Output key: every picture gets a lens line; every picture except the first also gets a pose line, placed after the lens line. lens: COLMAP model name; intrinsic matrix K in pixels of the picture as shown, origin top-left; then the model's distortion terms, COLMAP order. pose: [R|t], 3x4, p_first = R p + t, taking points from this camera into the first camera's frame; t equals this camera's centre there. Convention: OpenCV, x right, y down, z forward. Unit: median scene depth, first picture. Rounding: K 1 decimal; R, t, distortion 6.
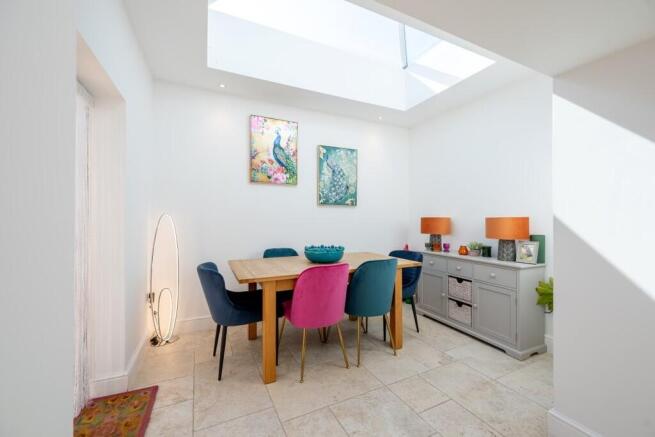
lens RADIAL K [[264.8, 0, 328.5], [0, 264.8, 219.6], [0, 0, 1]] dist [0.001267, 0.000156]
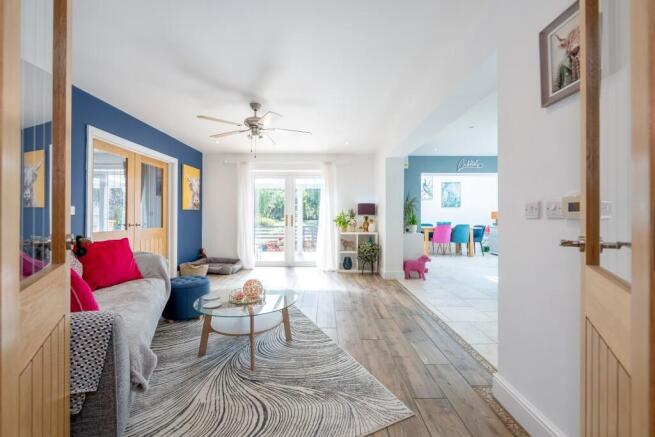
lens RADIAL K [[264.8, 0, 326.2], [0, 264.8, 215.2], [0, 0, 1]] dist [0.001267, 0.000156]
pose [[0.897062, 0.001777, -0.441901, 0.082928], [-0.000523, 0.999995, 0.002959, 0.013927], [0.441905, -0.002423, 0.897059, -1.656636]]
